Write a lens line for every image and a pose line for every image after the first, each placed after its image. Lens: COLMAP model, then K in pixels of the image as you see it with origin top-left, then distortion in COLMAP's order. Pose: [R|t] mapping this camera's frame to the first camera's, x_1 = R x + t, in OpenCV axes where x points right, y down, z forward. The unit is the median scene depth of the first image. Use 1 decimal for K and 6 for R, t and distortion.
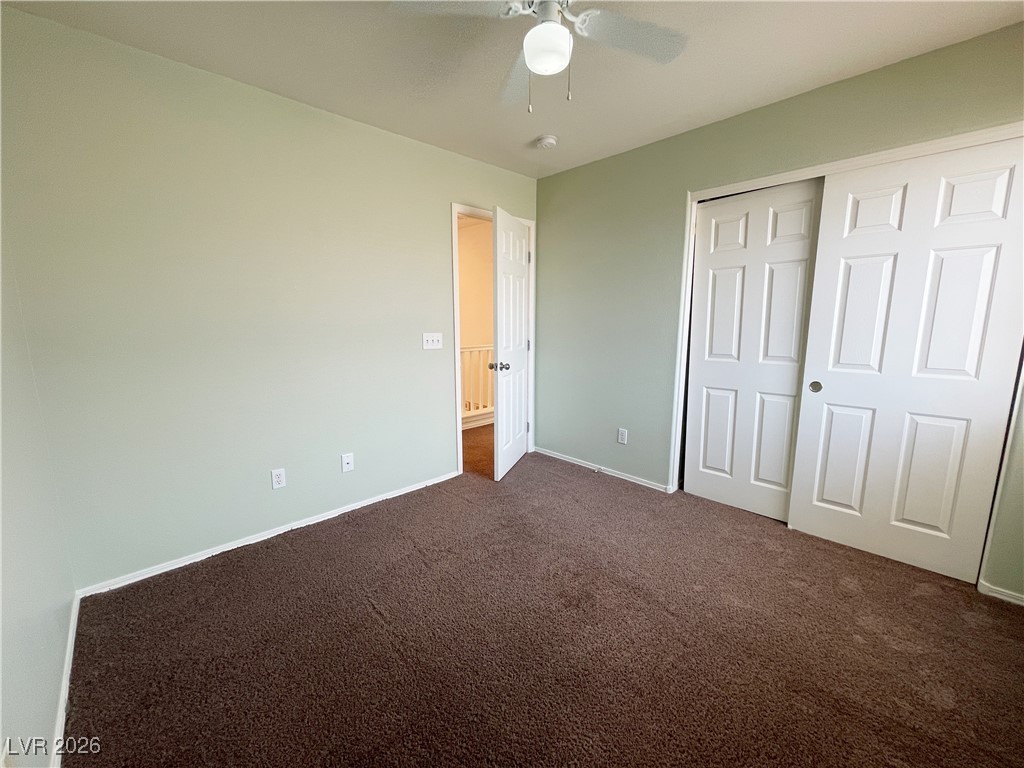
lens RADIAL K [[409.9, 0, 512.0], [0, 409.9, 384.0], [0, 0, 1]] dist [-0.001660, -0.000129]
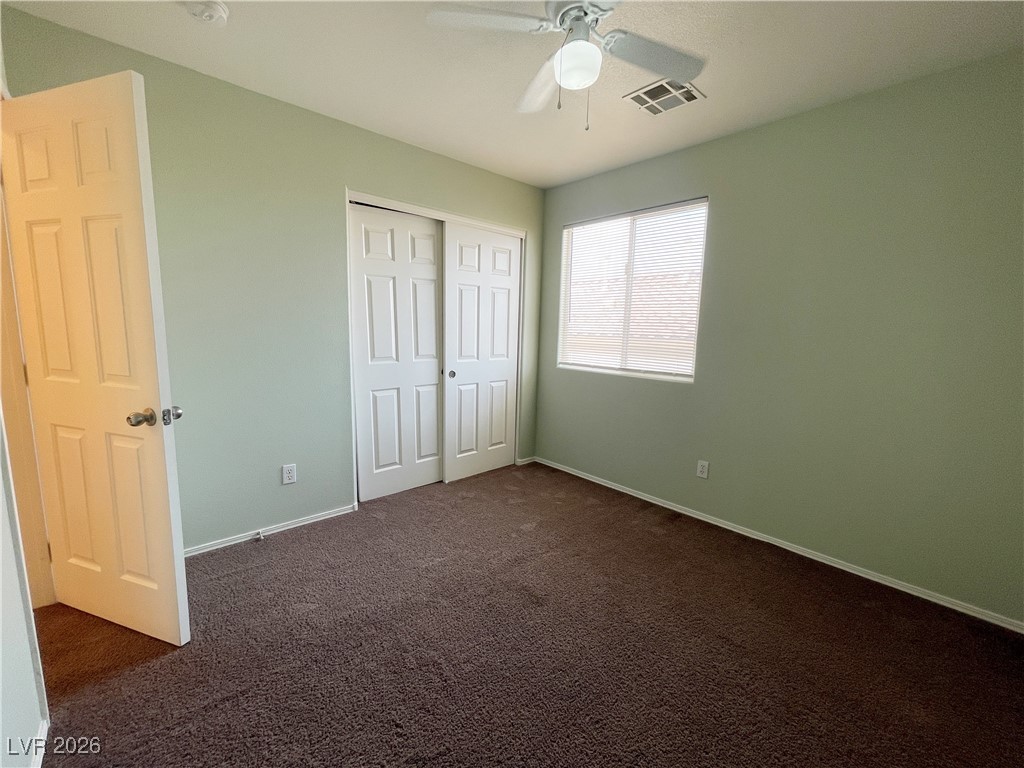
lens RADIAL K [[421.6, 0, 507.4], [0, 421.6, 385.9], [0, 0, 1]] dist [-0.001086, 0.000245]
pose [[0.031563, -0.140080, 0.989637, -0.613018], [0.130823, 0.982191, 0.134854, -0.112498], [-0.990903, 0.125211, 0.049326, 0.688109]]
